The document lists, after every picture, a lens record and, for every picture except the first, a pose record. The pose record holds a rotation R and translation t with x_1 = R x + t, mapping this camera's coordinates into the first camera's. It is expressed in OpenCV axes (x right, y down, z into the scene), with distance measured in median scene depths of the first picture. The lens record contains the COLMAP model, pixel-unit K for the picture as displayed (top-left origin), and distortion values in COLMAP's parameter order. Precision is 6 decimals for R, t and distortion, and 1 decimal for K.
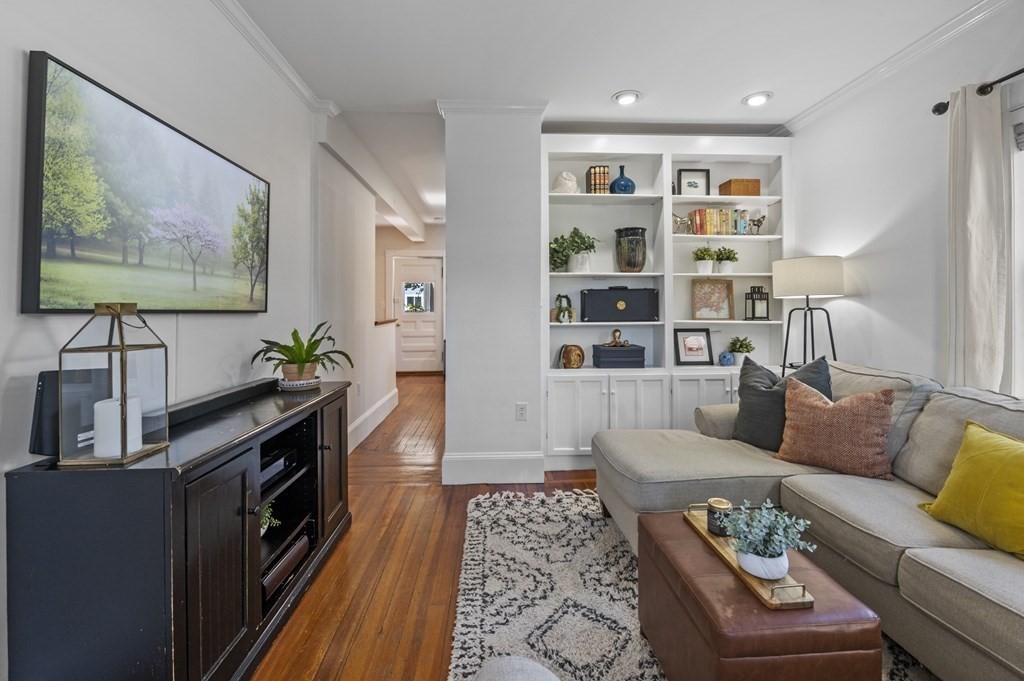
lens RADIAL K [[436.2, 0, 505.5], [0, 436.2, 303.7], [0, 0, 1]] dist [-0.007890, -0.000660]
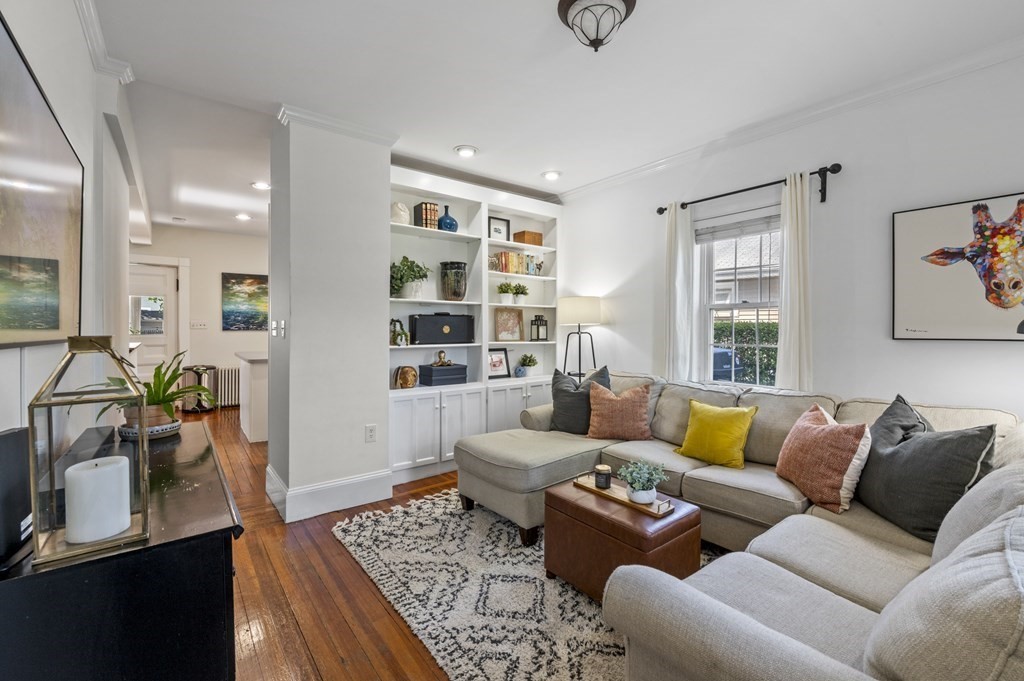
lens RADIAL K [[436.2, 0, 492.5], [0, 436.2, 328.3], [0, 0, 1]] dist [-0.007890, -0.000660]
pose [[0.826070, 0.003421, 0.563558, -0.353165], [-0.010517, 0.999901, 0.009346, -0.014150], [-0.563470, -0.013647, 0.826024, -0.005882]]
